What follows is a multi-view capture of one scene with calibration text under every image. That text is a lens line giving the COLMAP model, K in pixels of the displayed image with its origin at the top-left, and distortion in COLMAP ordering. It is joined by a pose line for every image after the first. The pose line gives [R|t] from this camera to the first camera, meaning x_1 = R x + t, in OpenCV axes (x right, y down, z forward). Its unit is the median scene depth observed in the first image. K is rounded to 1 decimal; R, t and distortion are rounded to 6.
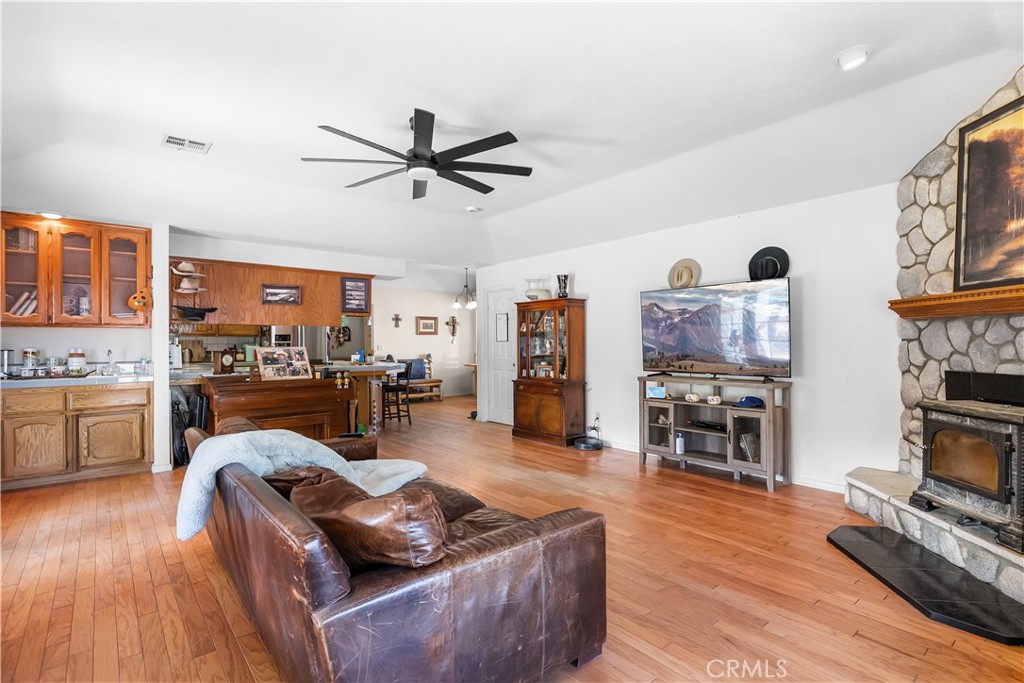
lens RADIAL K [[489.1, 0, 512.9], [0, 489.1, 341.8], [0, 0, 1]] dist [-0.001633, -0.000155]
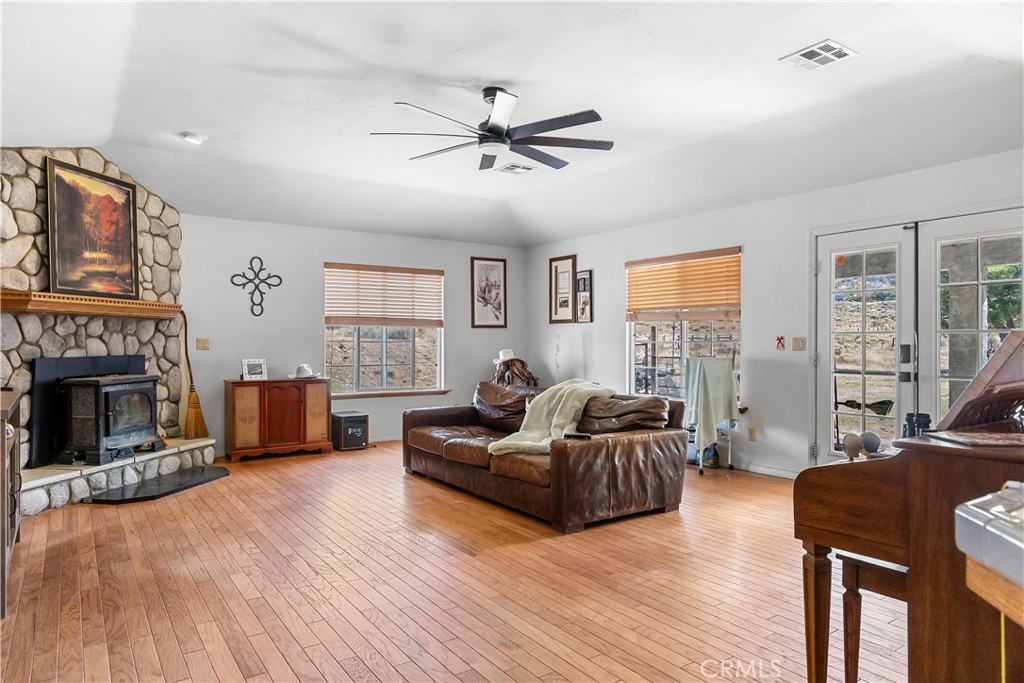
lens RADIAL K [[637.7, 0, 508.9], [0, 637.7, 341.9], [0, 0, 1]] dist [0.003033, 0.000251]
pose [[-0.995116, 0.002430, 0.098681, -0.349201], [0.002496, 0.999997, 0.000545, 0.021258], [-0.098679, 0.000789, -0.995119, 2.311556]]
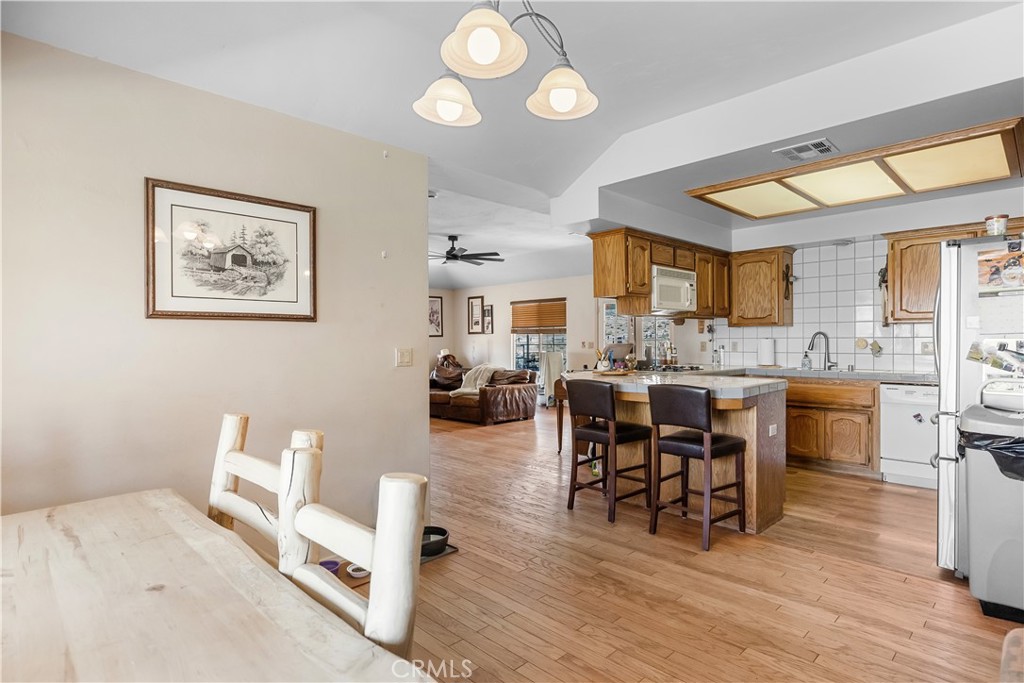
lens RADIAL K [[540.8, 0, 511.9], [0, 540.8, 342.7], [0, 0, 1]] dist [0.001153, 0.000177]
pose [[-0.996666, 0.009097, -0.081084, -0.257253], [0.009050, 0.999959, 0.000949, 0.007845], [0.081089, 0.000212, -0.996707, 3.549261]]
